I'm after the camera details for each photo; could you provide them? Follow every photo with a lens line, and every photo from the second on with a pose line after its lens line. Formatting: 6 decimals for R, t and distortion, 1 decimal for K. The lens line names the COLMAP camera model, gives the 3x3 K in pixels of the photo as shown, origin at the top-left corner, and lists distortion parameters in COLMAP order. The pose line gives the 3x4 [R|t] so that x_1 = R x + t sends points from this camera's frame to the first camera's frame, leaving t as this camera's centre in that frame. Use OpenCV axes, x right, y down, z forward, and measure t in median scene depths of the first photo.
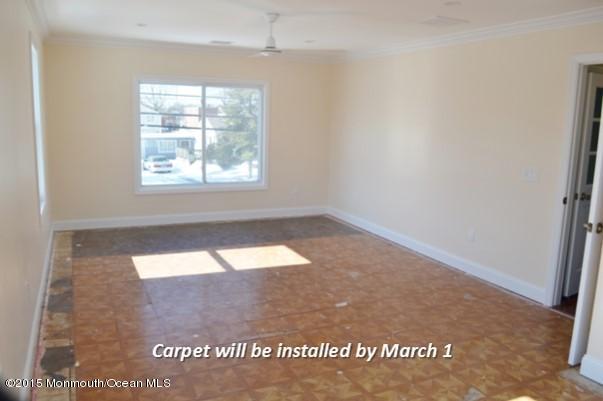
lens RADIAL K [[479.6, 0, 301.5], [0, 479.6, 200.5], [0, 0, 1]] dist [-0.084815, 0.009425]
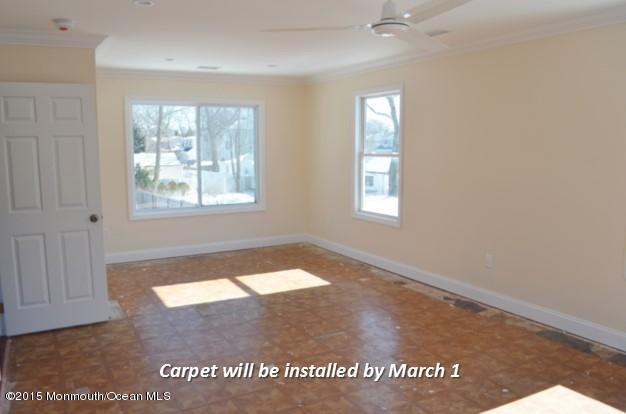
lens RADIAL K [[497.9, 0, 313.0], [0, 497.9, 207.0], [0, 0, 1]] dist [-0.084815, 0.009425]
pose [[-0.996788, -0.011042, -0.079317, 0.086113], [-0.033654, 0.956503, 0.289774, -0.334862], [0.072667, 0.291513, -0.953803, 1.960735]]
